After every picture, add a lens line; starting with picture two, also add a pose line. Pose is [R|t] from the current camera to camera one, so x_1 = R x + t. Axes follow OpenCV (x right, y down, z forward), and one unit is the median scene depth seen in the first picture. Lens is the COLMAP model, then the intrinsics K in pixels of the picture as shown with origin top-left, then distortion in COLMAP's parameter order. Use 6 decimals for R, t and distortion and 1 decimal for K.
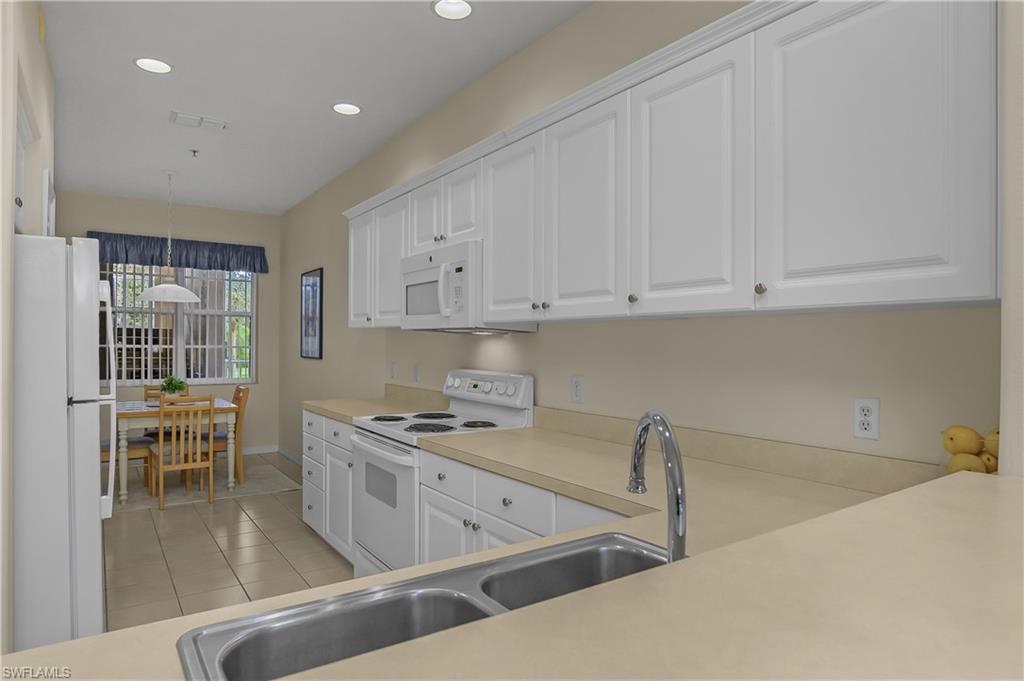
lens RADIAL K [[601.6, 0, 512.0], [0, 601.6, 340.5], [0, 0, 1]] dist [-0.005288, -0.001497]
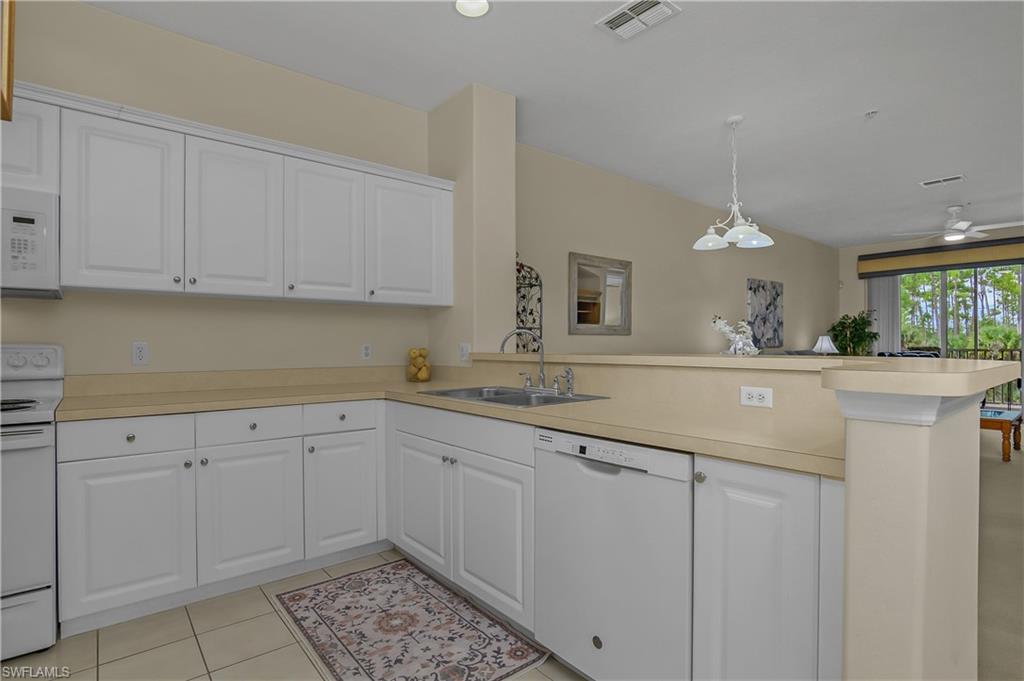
lens RADIAL K [[507.3, 0, 512.0], [0, 507.3, 340.5], [0, 0, 1]] dist [-0.015608, 0.000209]
pose [[-0.083840, -0.004537, 0.996469, -0.818387], [-0.007699, 0.999963, 0.003906, 0.043459], [-0.996449, -0.007344, -0.083872, 0.348738]]
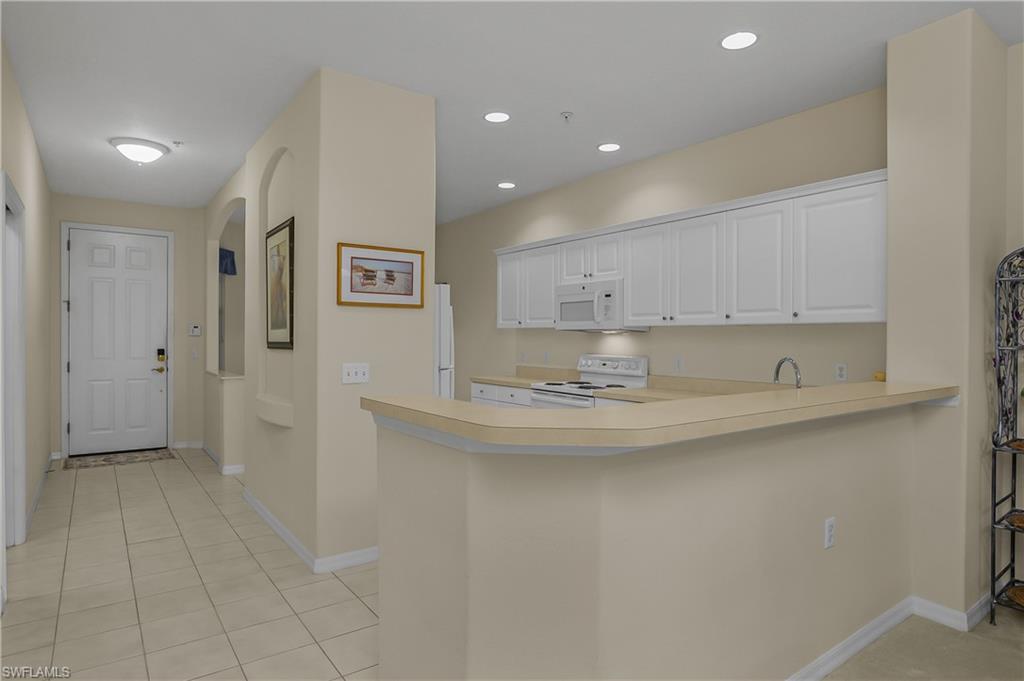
lens RADIAL K [[578.7, 0, 512.0], [0, 578.7, 340.5], [0, 0, 1]] dist [-0.016940, -0.000670]
pose [[0.999725, -0.003352, 0.023216, -0.384099], [0.003095, 0.999934, 0.011097, -0.008005], [-0.023252, -0.011022, 0.999669, -0.623248]]
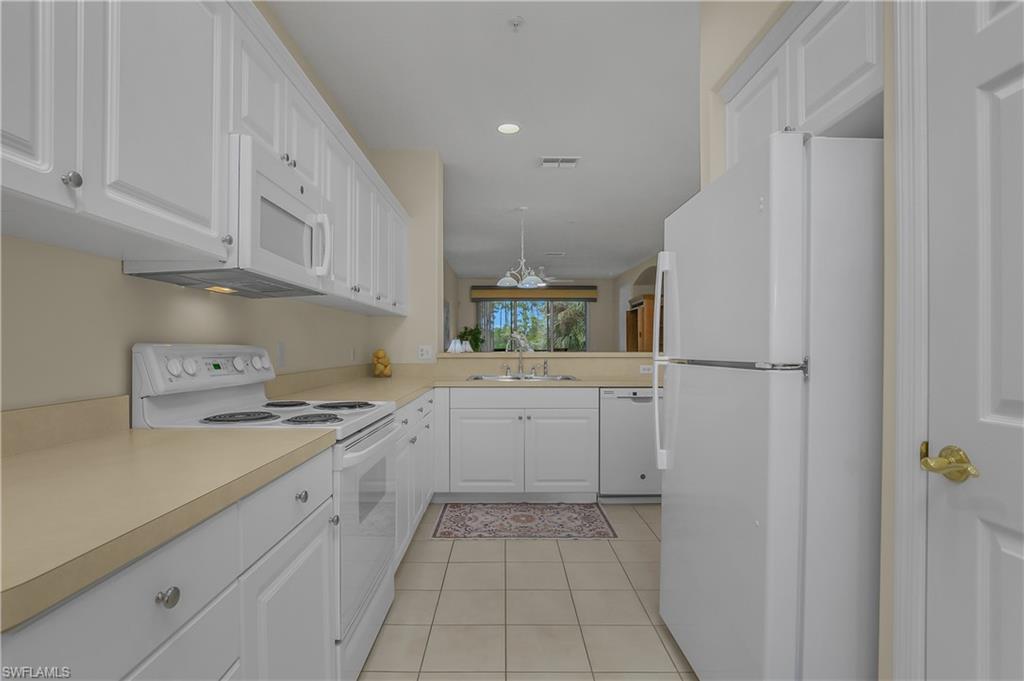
lens RADIAL K [[496.1, 0, 512.0], [0, 496.1, 340.5], [0, 0, 1]] dist [0.001921, 0.000083]
pose [[-0.823318, -0.006843, 0.567539, -0.714771], [-0.016941, 0.999778, -0.012522, 0.054197], [-0.567327, -0.019924, -0.823252, 1.395167]]
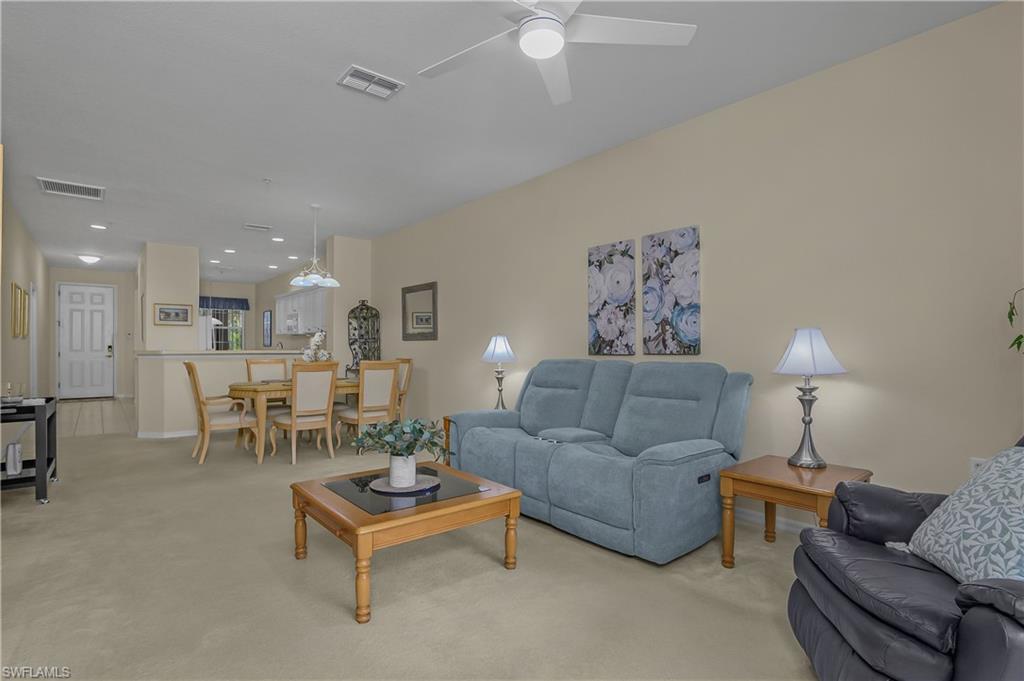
lens RADIAL K [[507.3, 0, 512.0], [0, 507.3, 340.5], [0, 0, 1]] dist [-0.015608, 0.000209]
pose [[0.996102, -0.011221, 0.087491, 1.004826], [0.011027, 0.999936, 0.002705, 0.032039], [-0.087516, -0.001730, 0.996162, -2.405955]]
